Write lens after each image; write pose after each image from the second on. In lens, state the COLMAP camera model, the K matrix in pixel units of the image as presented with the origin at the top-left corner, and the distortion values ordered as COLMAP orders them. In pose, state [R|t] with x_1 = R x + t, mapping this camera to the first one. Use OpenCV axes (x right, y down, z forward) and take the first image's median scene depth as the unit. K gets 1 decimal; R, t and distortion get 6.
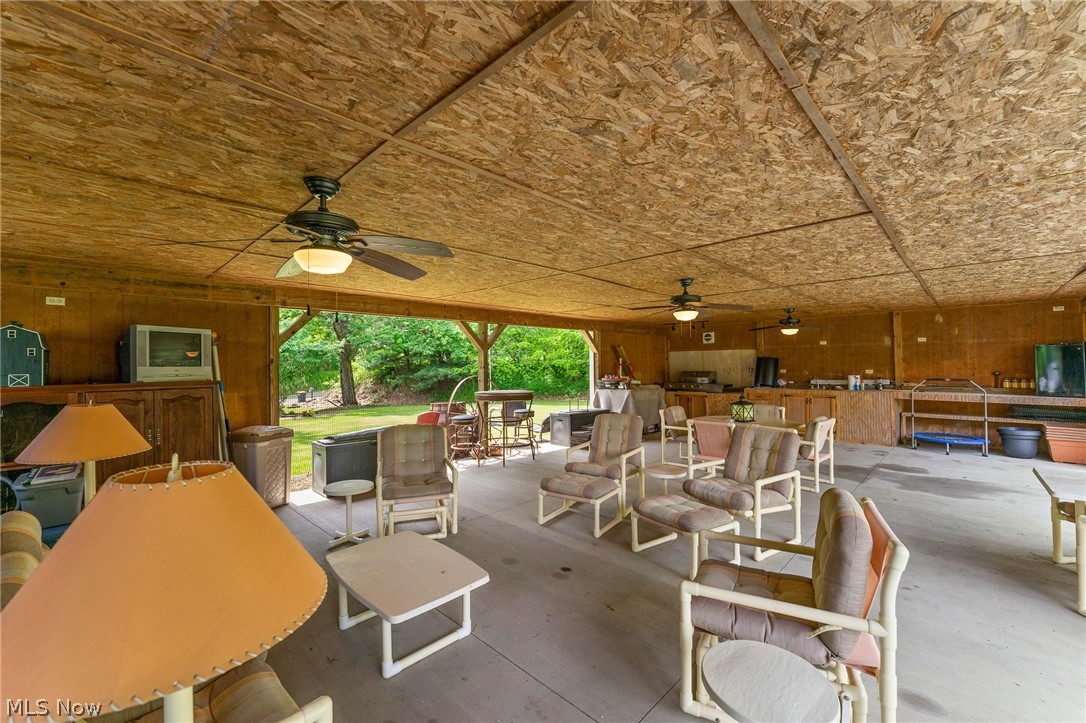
lens RADIAL K [[439.0, 0, 551.2], [0, 439.0, 359.5], [0, 0, 1]] dist [-0.001684, -0.000042]
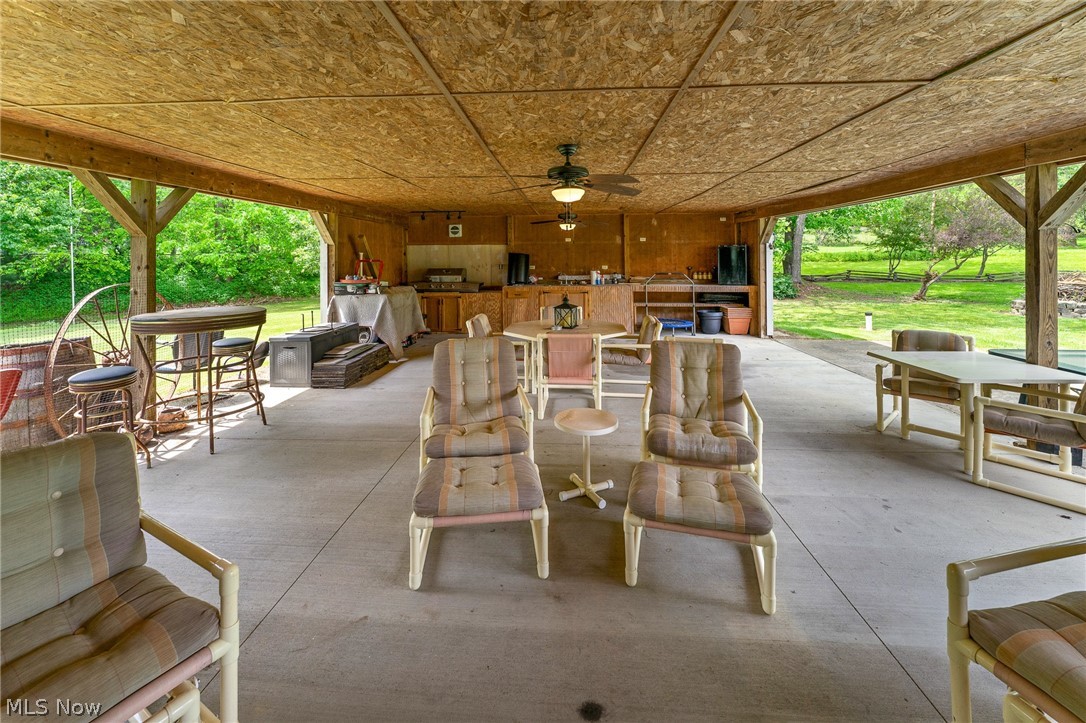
lens RADIAL K [[439.0, 0, 529.1], [0, 439.0, 255.5], [0, 0, 1]] dist [-0.001684, -0.000042]
pose [[0.766749, 0.006678, 0.641912, -0.128261], [-0.007007, 0.999973, -0.002033, 0.001771], [-0.641908, -0.002939, 0.766776, 0.285882]]
